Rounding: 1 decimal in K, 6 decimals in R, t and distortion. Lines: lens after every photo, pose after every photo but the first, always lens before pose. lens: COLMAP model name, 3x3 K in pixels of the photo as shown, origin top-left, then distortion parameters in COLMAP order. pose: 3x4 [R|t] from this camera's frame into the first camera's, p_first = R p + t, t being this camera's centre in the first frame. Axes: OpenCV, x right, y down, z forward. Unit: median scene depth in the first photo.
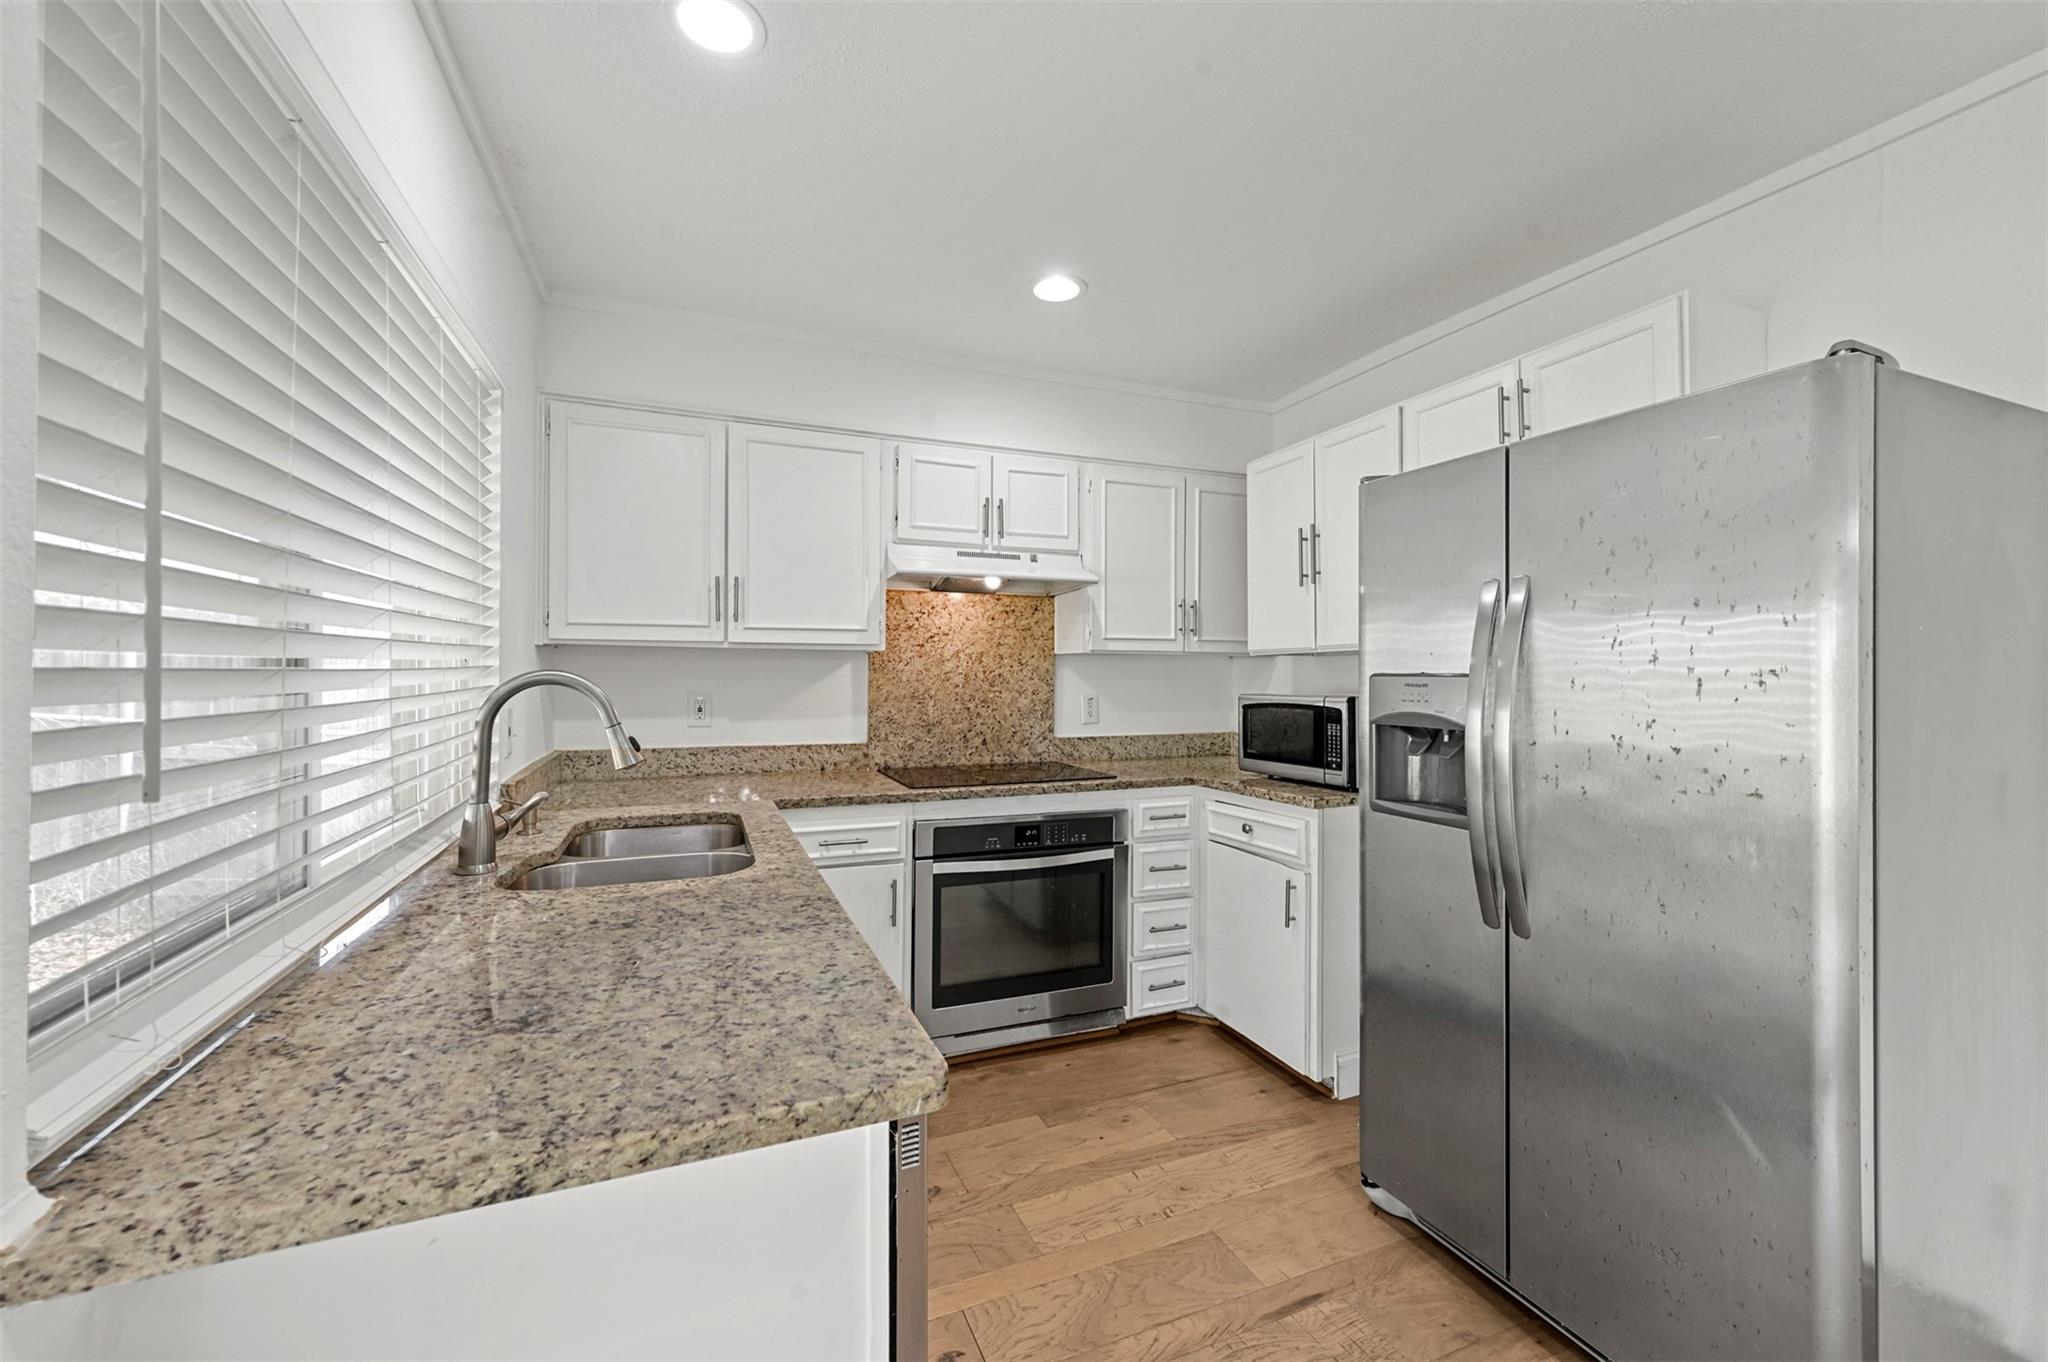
lens RADIAL K [[818.7, 0, 1025.5], [0, 818.7, 668.1], [0, 0, 1]] dist [0.000920, 0.000400]
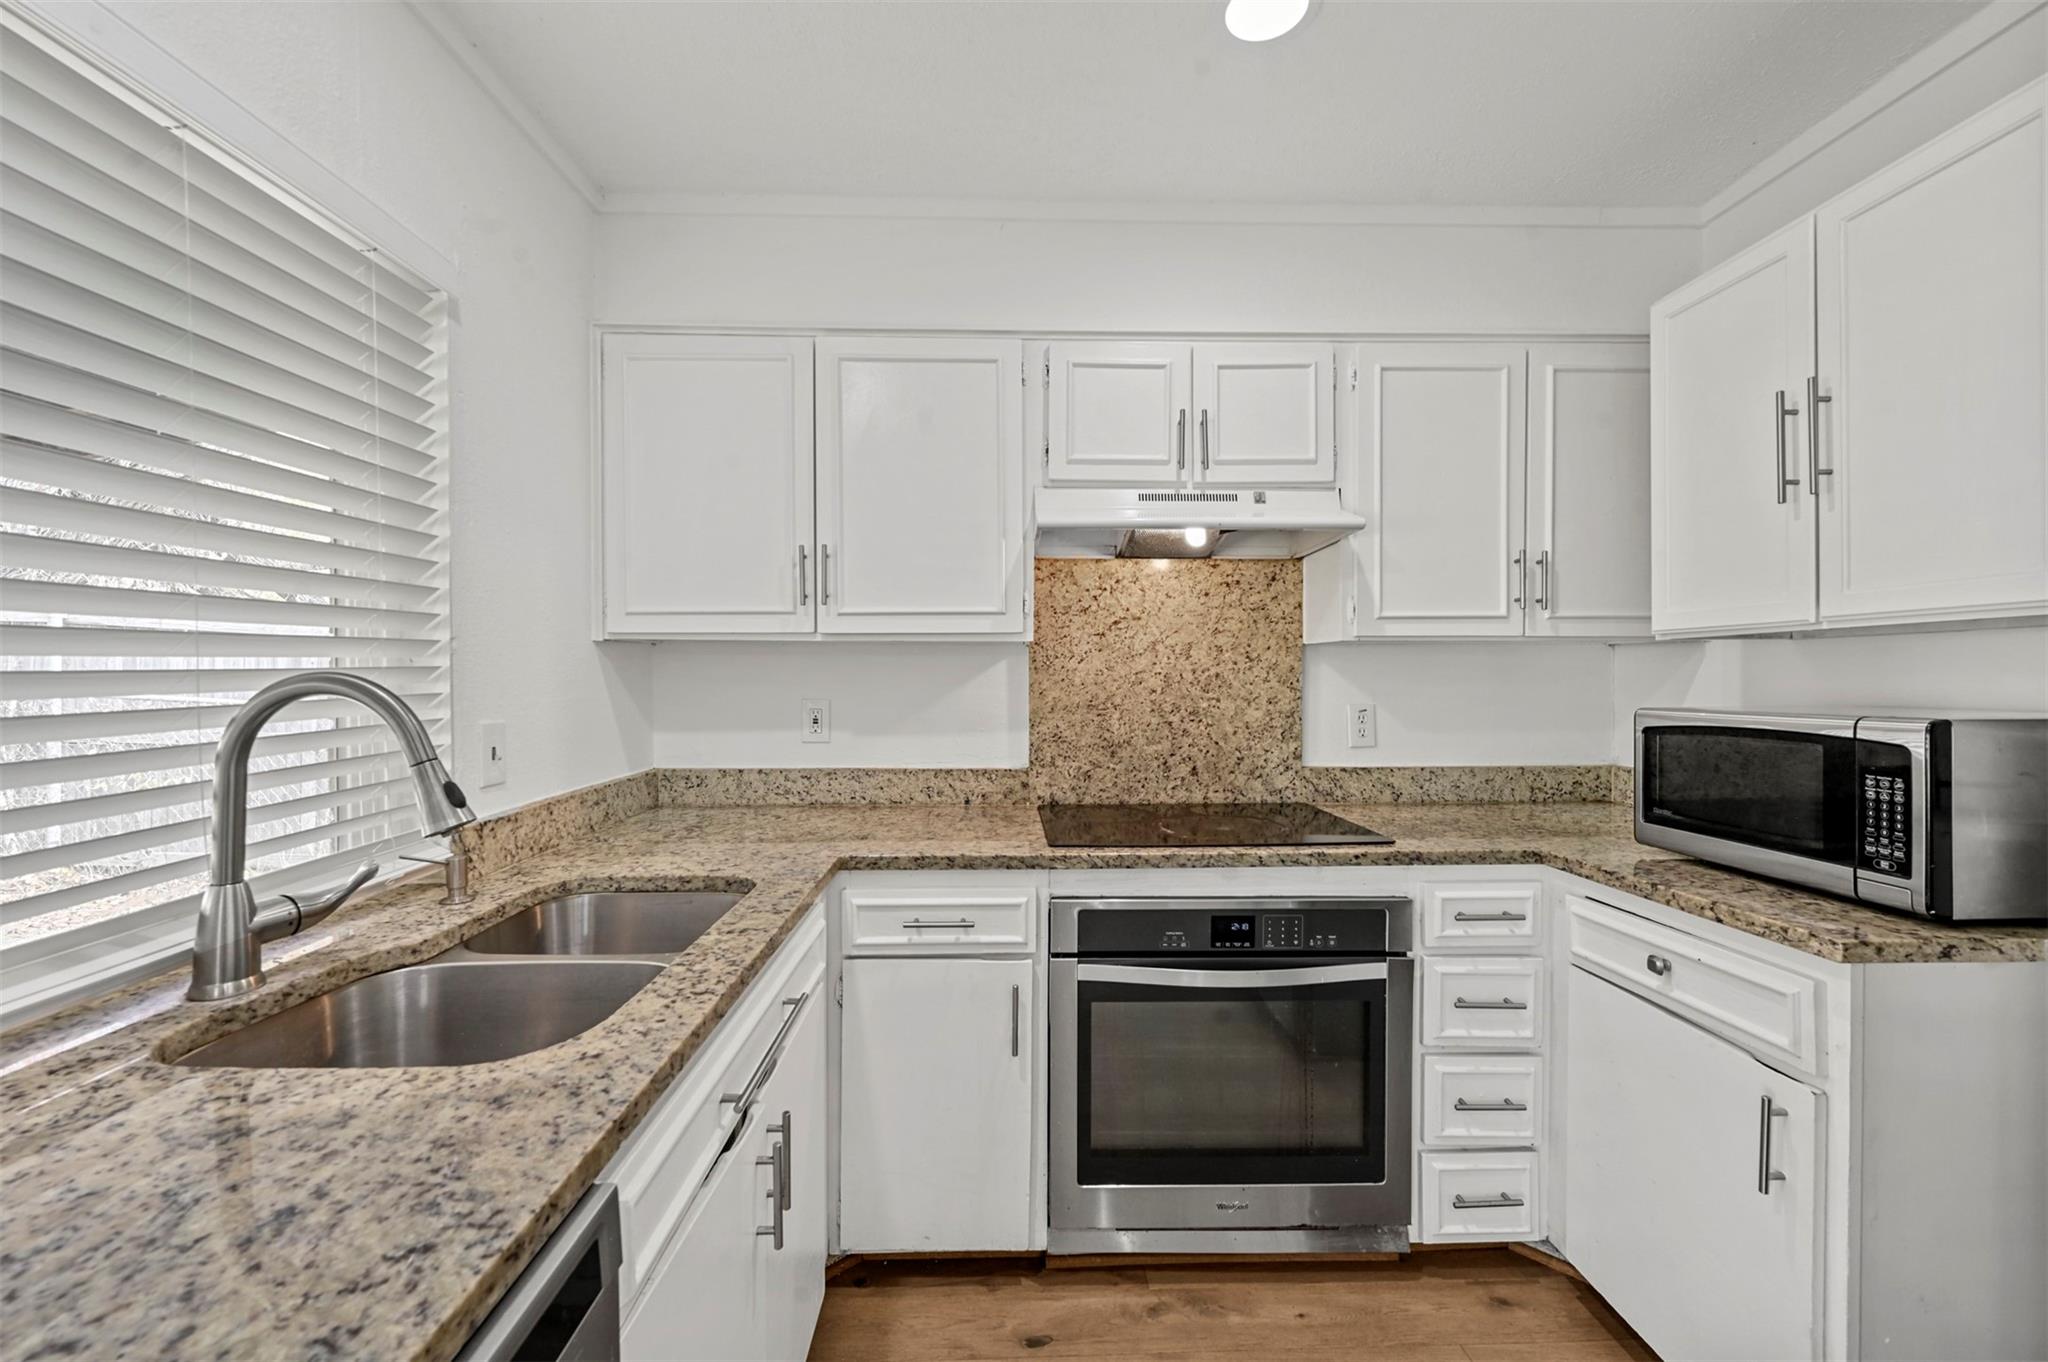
lens RADIAL K [[818.7, 0, 1020.8], [0, 818.7, 681.8], [0, 0, 1]] dist [0.000920, 0.000400]
pose [[0.933770, -0.001501, -0.357870, 0.070862], [0.007676, 0.999845, 0.015835, 0.001975], [0.357790, -0.017533, 0.933637, 0.337877]]
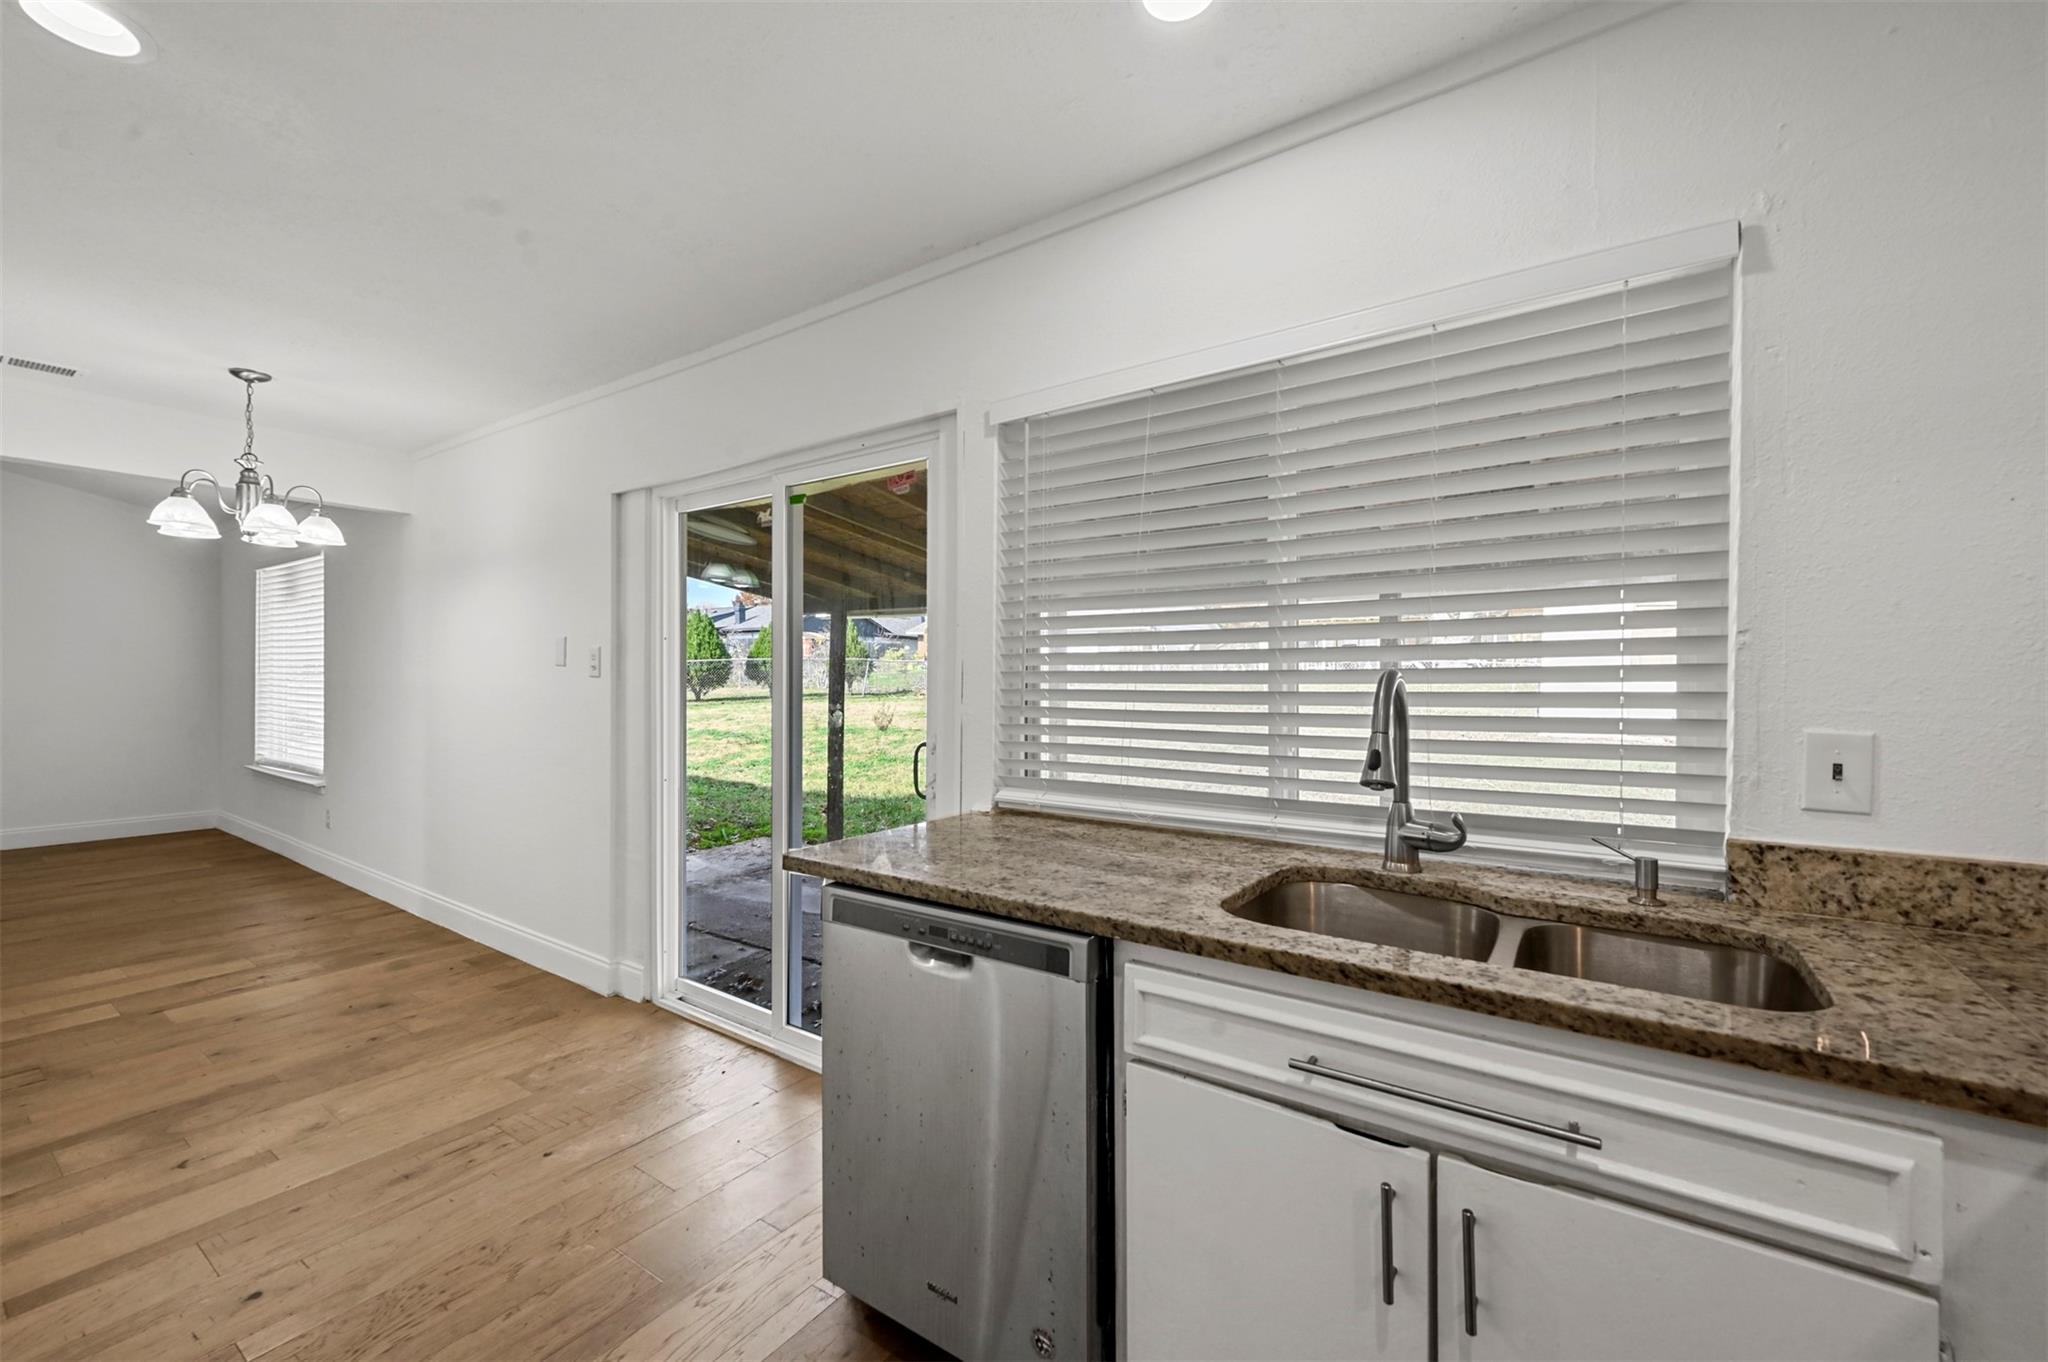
lens RADIAL K [[818.7, 0, 1017.5], [0, 818.7, 678.7], [0, 0, 1]] dist [0.000920, 0.000400]
pose [[-0.840390, -0.000435, -0.541981, 0.190177], [-0.002038, 0.999995, 0.002359, 0.007568], [0.541978, 0.003087, -0.840387, 1.117529]]
